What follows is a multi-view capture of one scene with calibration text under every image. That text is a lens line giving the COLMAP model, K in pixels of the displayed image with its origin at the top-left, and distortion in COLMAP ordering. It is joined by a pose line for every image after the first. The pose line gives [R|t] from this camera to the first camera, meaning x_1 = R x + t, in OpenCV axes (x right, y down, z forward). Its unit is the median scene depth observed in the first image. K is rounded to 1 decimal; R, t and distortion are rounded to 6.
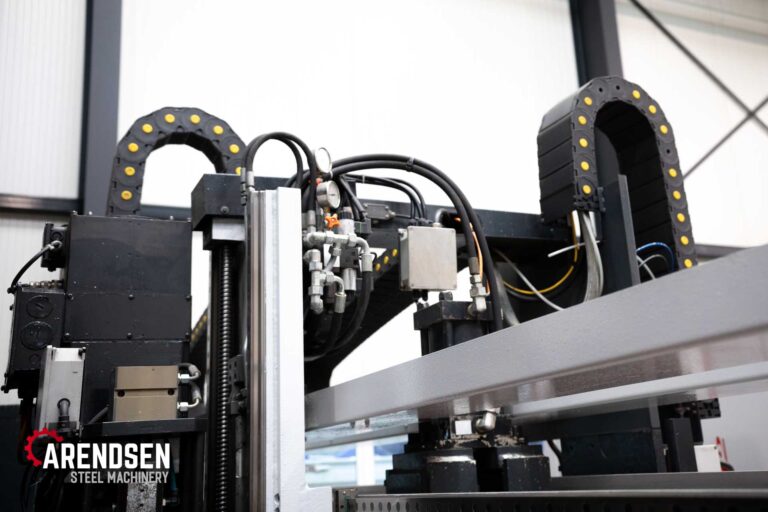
lens RADIAL K [[681.4, 0, 389.6], [0, 681.4, 246.0], [0, 0, 1]] dist [0.065766, 0.008183]
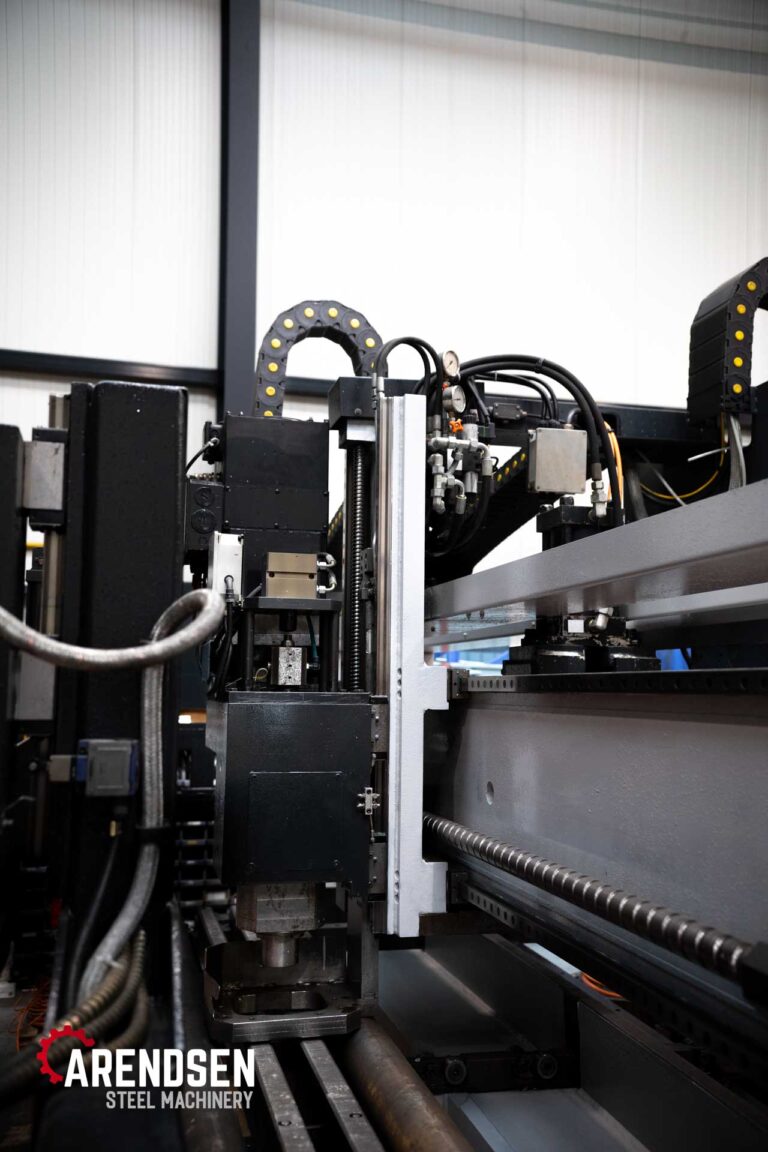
lens RADIAL K [[1022.2, 0, 382.3], [0, 1022.2, 617.6], [0, 0, 1]] dist [0.065766, 0.008183]
pose [[0.970699, 0.064974, -0.231347, 0.183319], [-0.011753, 0.974436, 0.224357, -0.098435], [0.240010, -0.215064, 0.946648, -0.562658]]
